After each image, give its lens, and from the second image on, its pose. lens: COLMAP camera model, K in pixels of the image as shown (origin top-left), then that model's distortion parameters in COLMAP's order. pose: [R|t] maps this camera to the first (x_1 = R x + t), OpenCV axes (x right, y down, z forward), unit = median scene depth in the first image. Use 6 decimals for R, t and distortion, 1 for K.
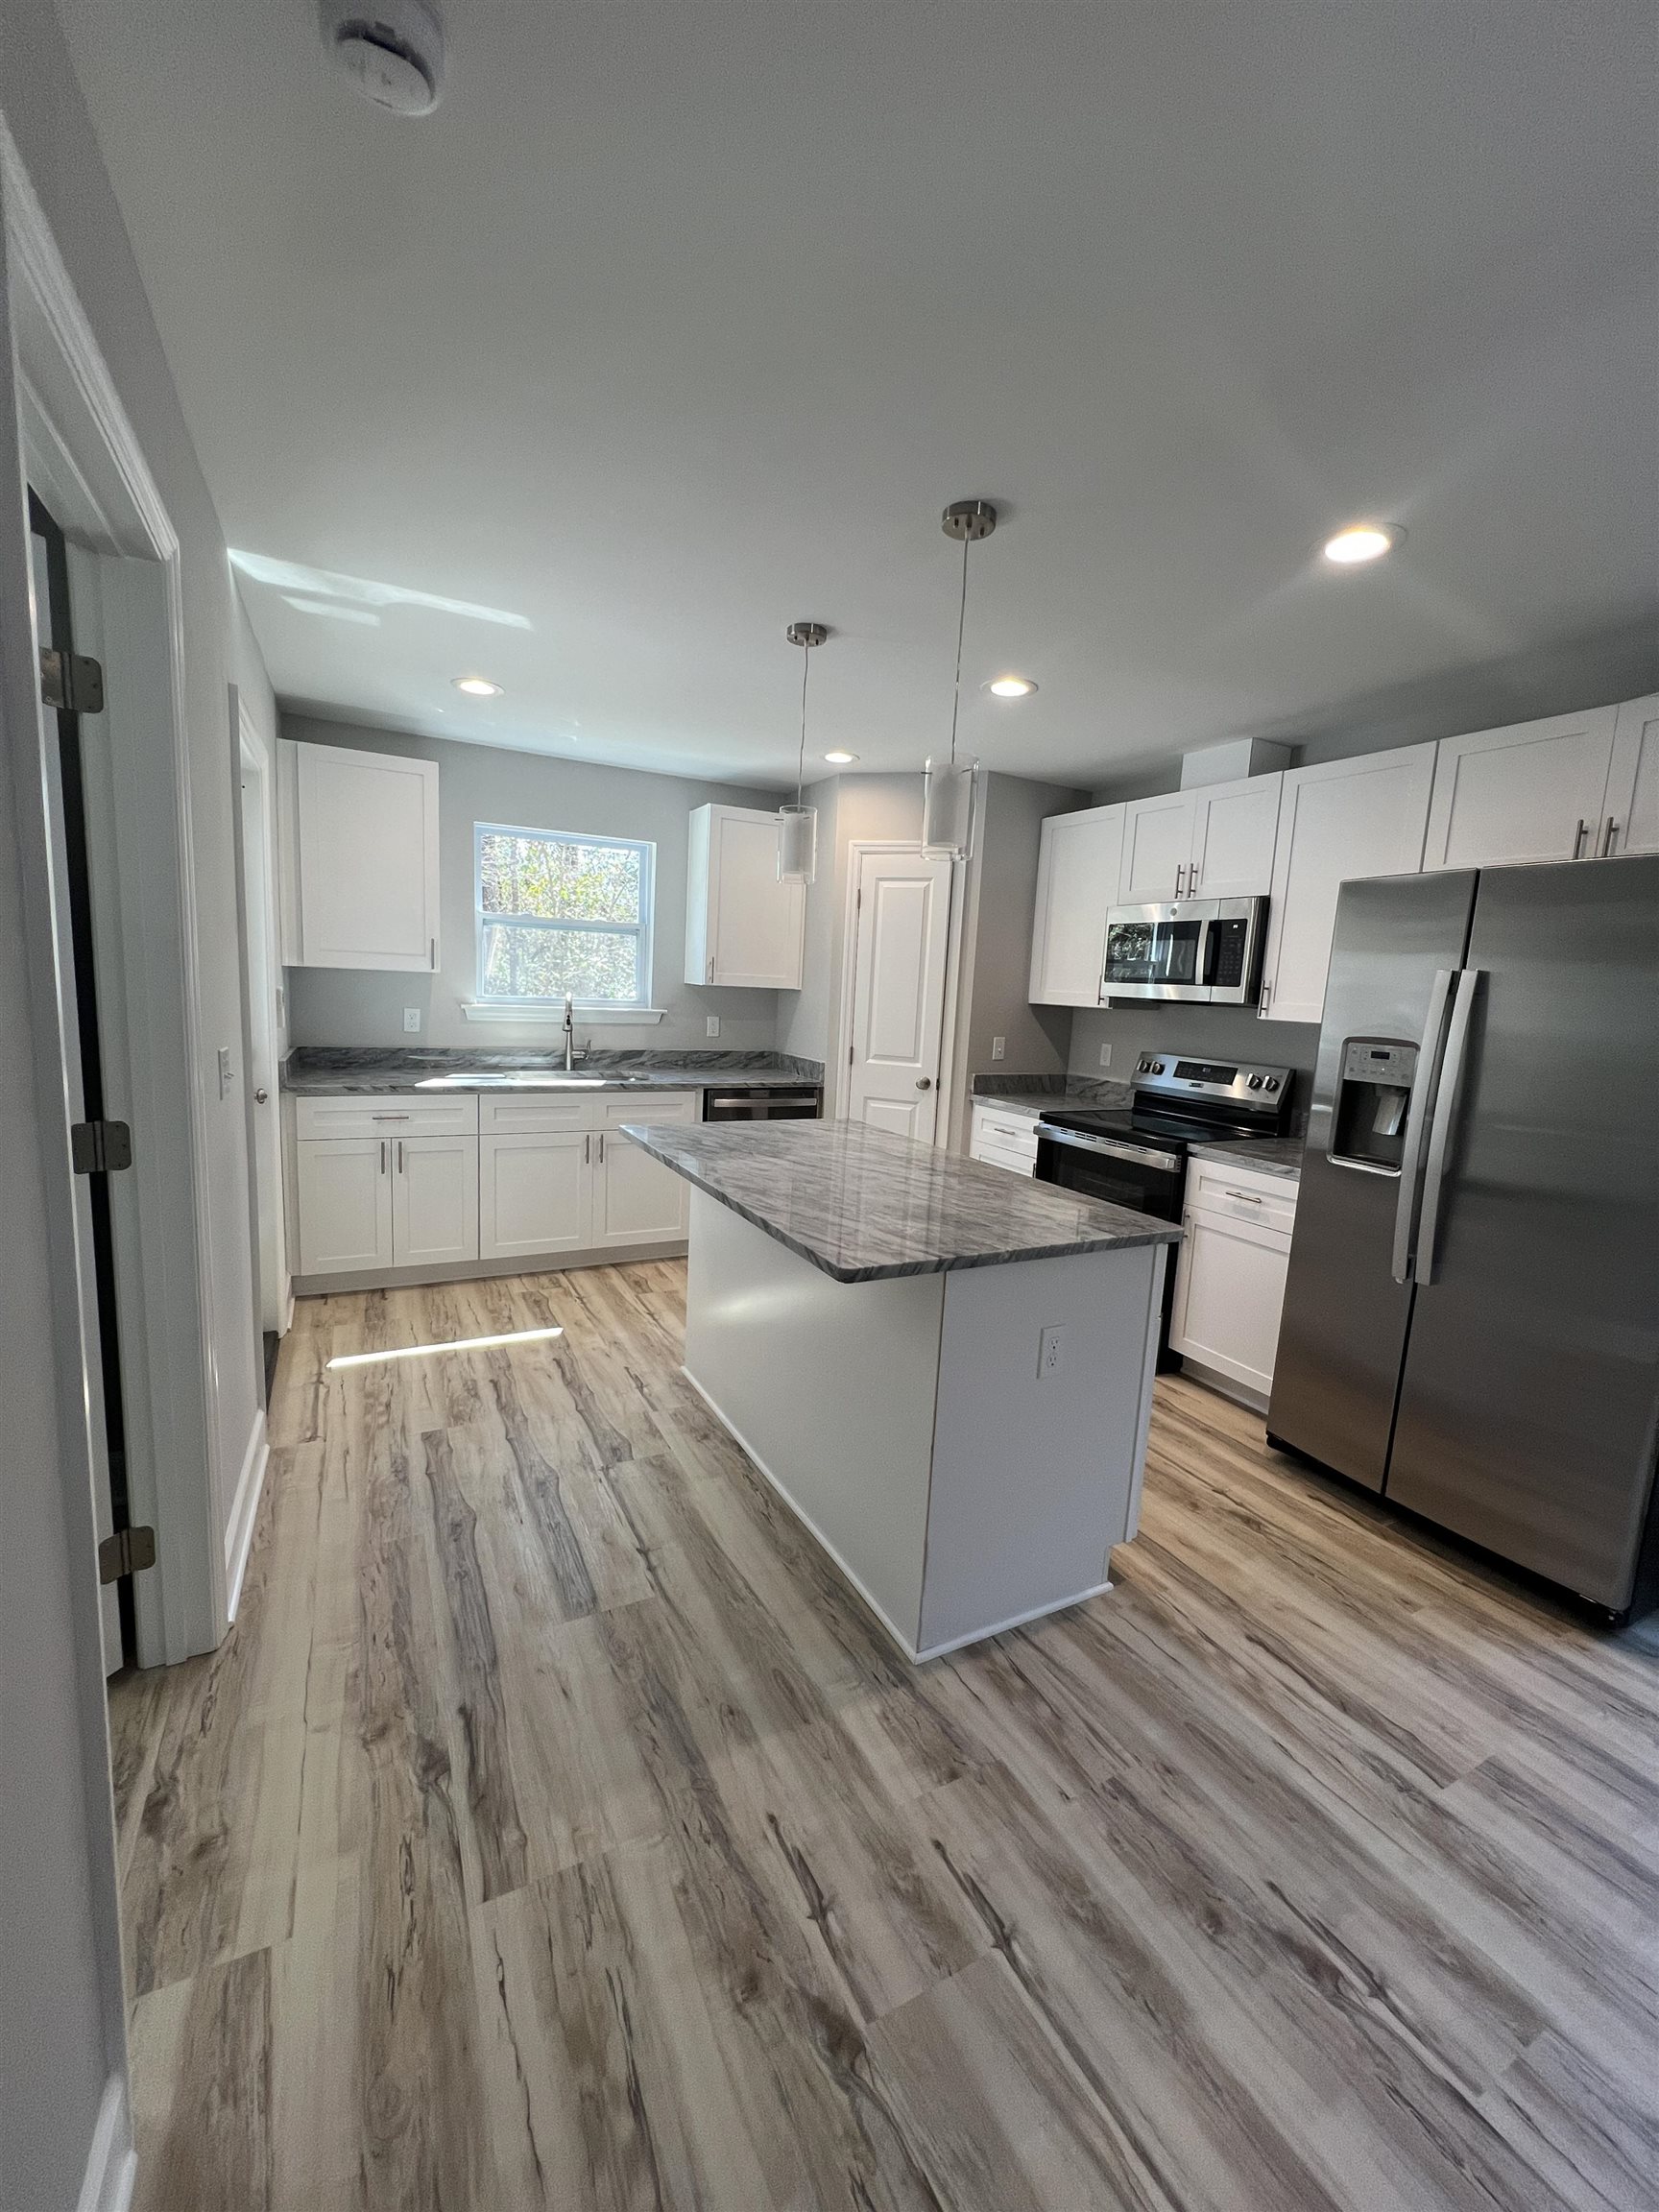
lens RADIAL K [[881.9, 0, 836.3], [0, 881.9, 1118.2], [0, 0, 1]] dist [-0.002221, 0.000527]
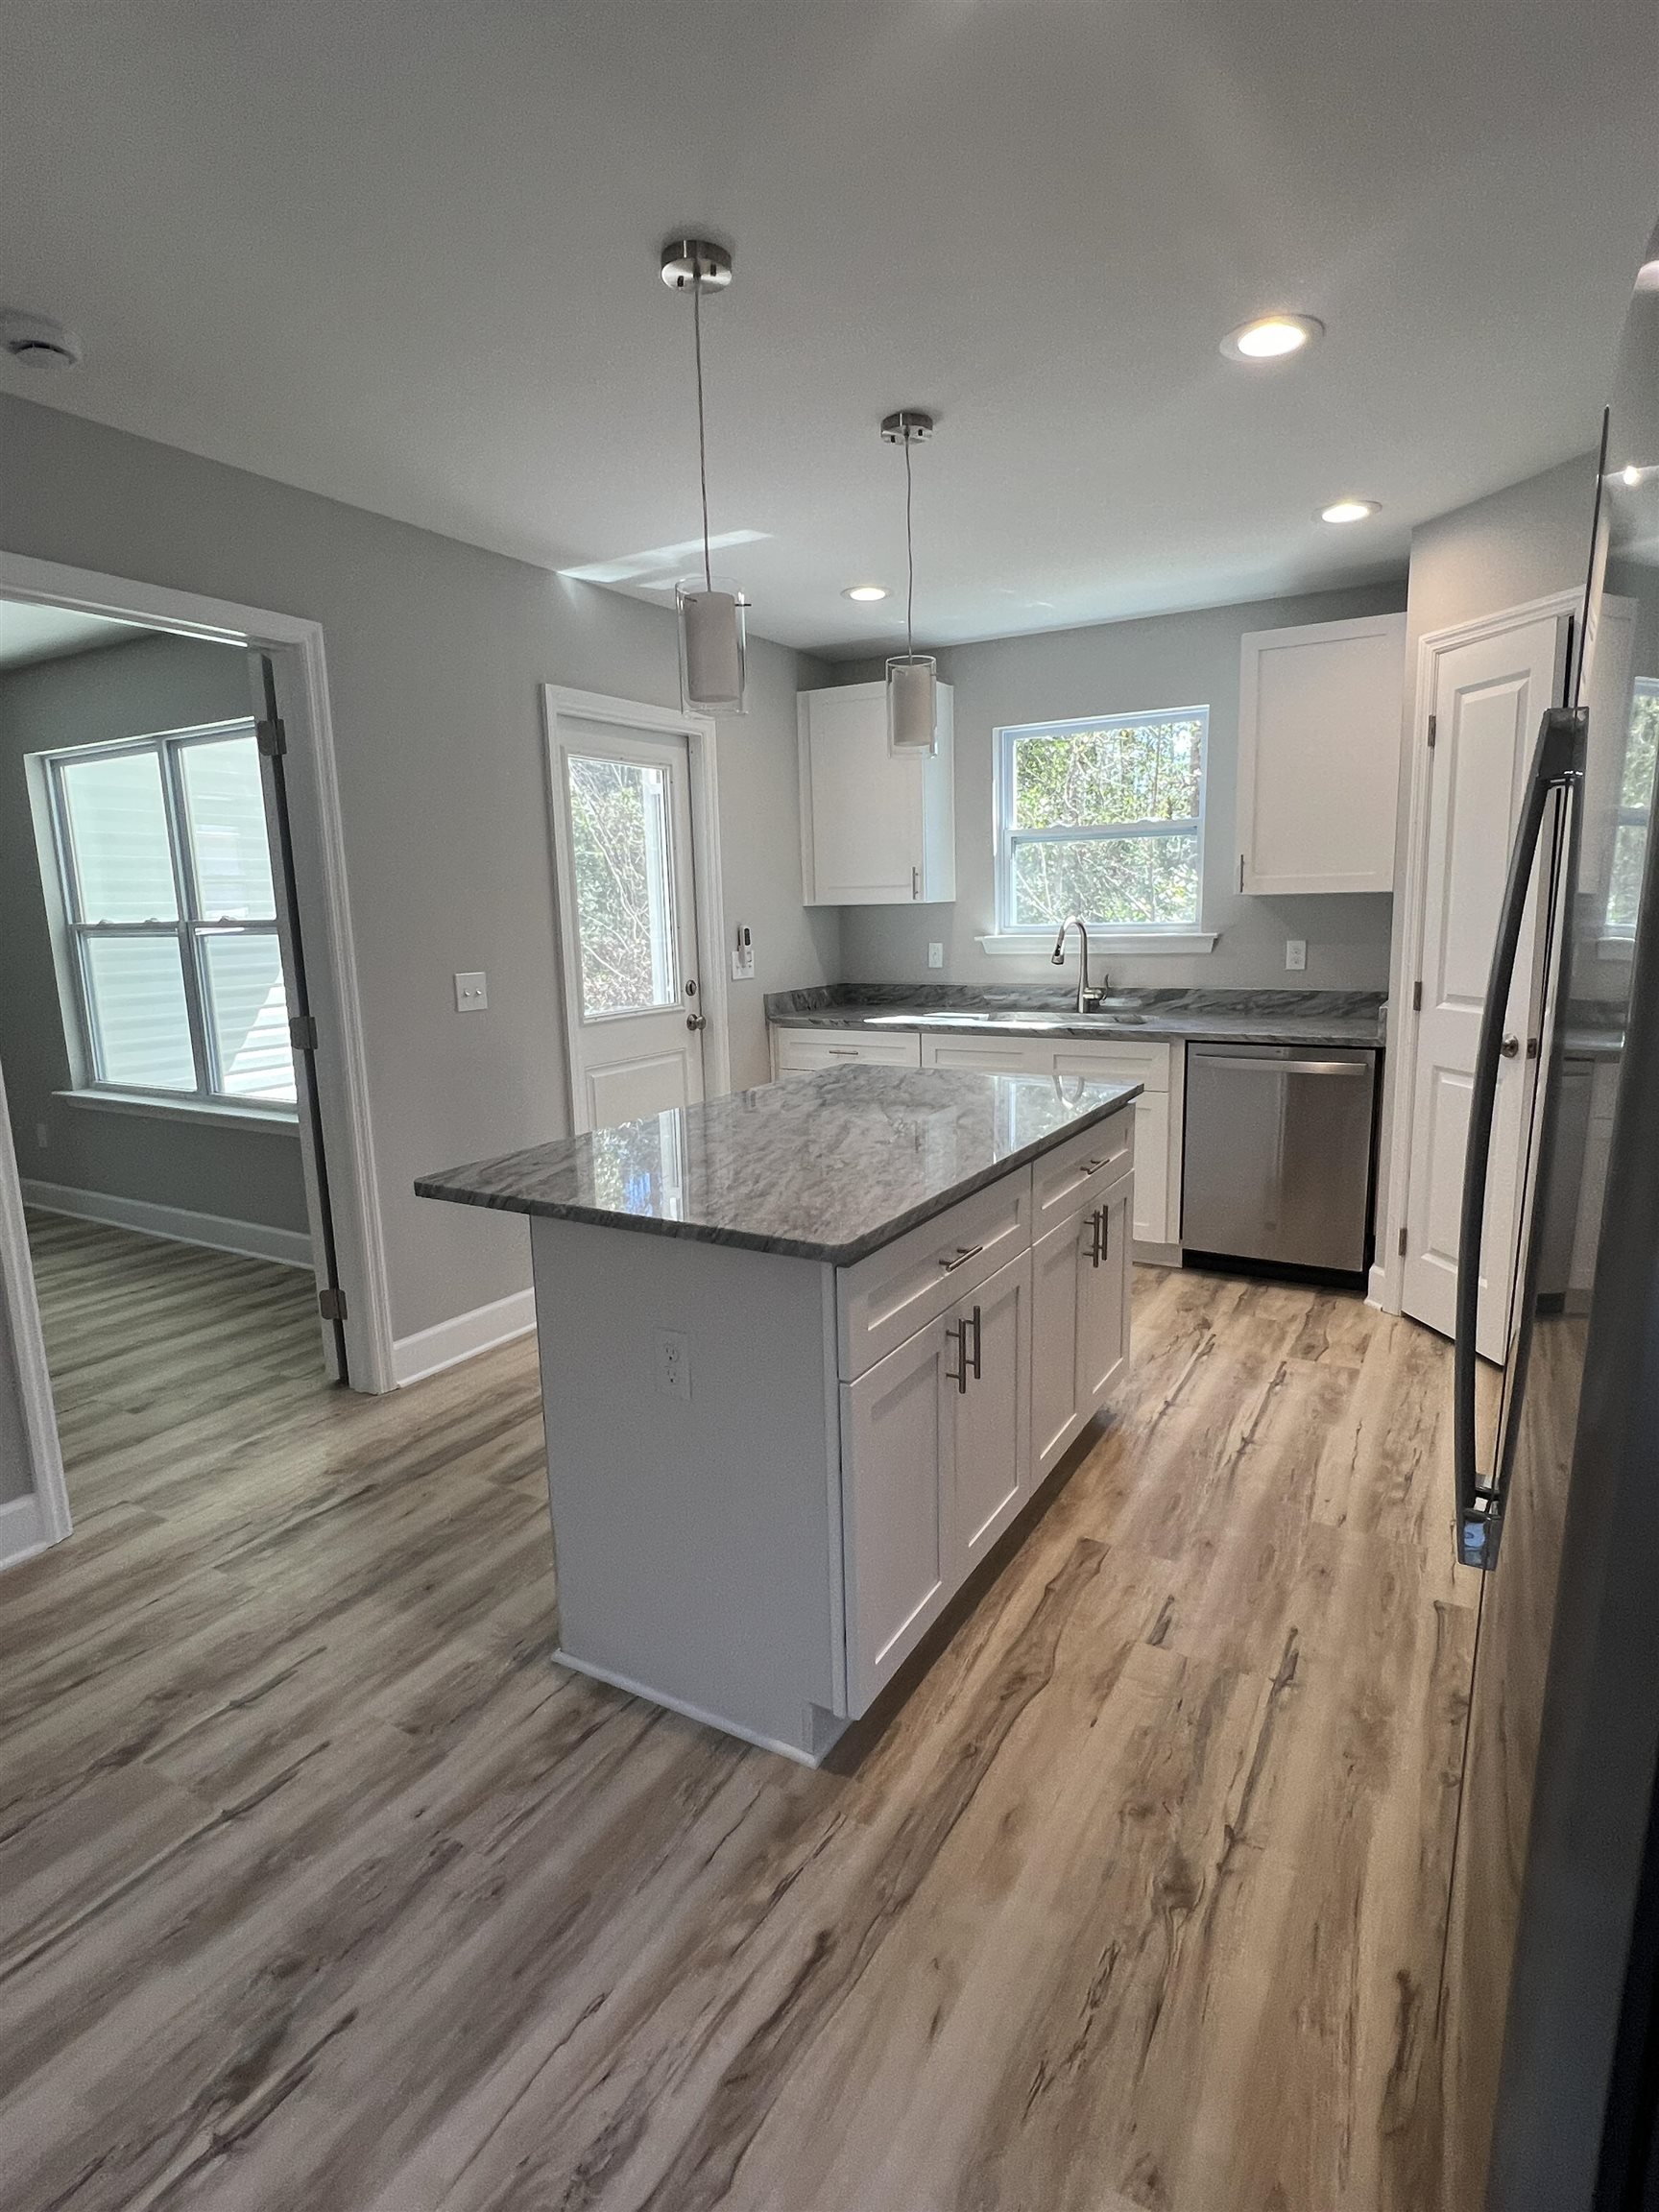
lens RADIAL K [[1152.4, 0, 818.5], [0, 1152.4, 1095.6], [0, 0, 1]] dist [0.002508, -0.002083]
pose [[0.517067, 0.075817, -0.852580, 1.240585], [-0.082938, 0.995820, 0.038255, 0.001339], [0.851917, 0.050931, 0.521194, 0.648847]]
